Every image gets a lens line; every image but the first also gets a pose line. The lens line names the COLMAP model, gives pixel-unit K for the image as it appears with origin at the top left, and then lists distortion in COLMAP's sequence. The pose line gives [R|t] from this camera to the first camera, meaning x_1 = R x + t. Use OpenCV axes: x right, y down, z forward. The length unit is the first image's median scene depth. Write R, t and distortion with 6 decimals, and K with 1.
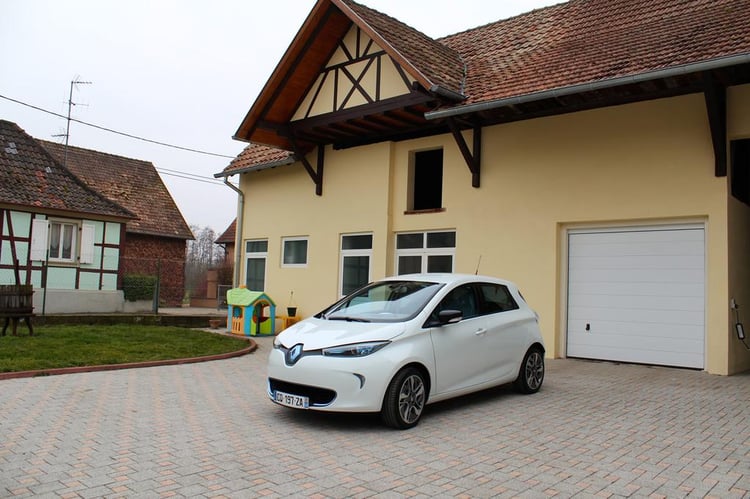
lens RADIAL K [[615.2, 0, 382.0], [0, 615.2, 250.6], [0, 0, 1]] dist [-0.184029, 0.173981]
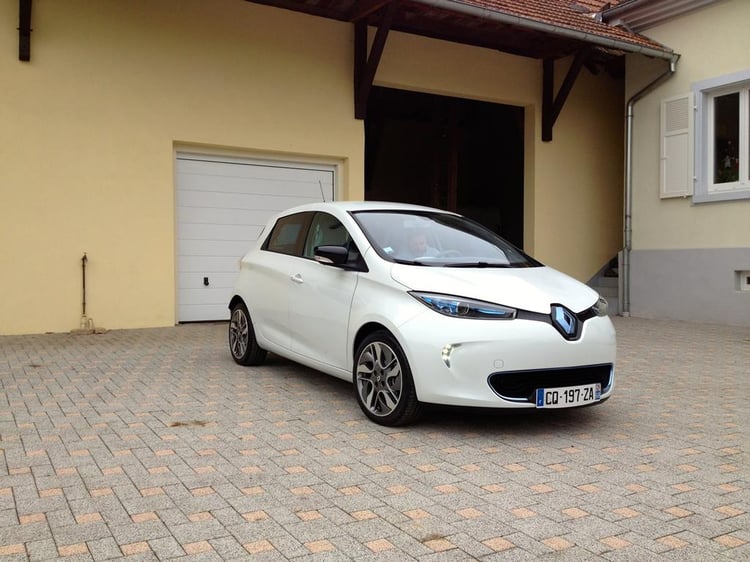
lens RADIAL K [[714.2, 0, 352.8], [0, 714.2, 279.1], [0, 0, 1]] dist [0.018117, 0.001328]
pose [[0.346413, -0.043432, 0.937076, -0.376156], [-0.062609, 0.995630, 0.069291, 0.038294], [-0.935990, -0.082673, 0.342180, 0.403323]]
